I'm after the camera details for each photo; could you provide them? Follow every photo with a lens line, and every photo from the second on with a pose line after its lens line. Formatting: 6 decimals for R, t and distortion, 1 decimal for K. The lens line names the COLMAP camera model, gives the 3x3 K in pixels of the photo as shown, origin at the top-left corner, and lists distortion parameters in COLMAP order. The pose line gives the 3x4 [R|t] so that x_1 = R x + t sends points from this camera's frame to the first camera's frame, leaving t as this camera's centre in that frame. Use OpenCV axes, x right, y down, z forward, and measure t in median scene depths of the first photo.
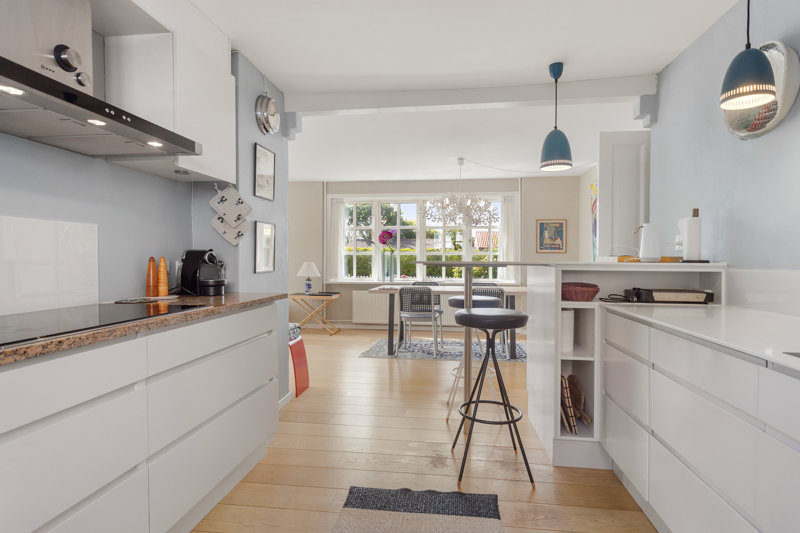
lens RADIAL K [[430.9, 0, 399.2], [0, 430.9, 262.5], [0, 0, 1]] dist [-0.003108, -0.000038]
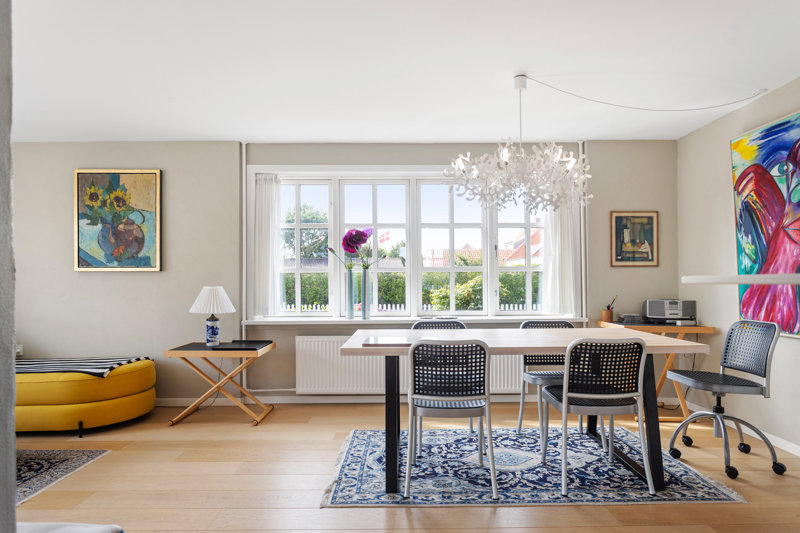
lens RADIAL K [[516.0, 0, 424.4], [0, 516.0, 277.5], [0, 0, 1]] dist [0.015529, -0.001448]
pose [[0.989163, -0.008690, 0.146562, -0.042813], [0.010135, 0.999907, -0.009116, -0.003396], [-0.146469, 0.010503, 0.989159, 0.322889]]
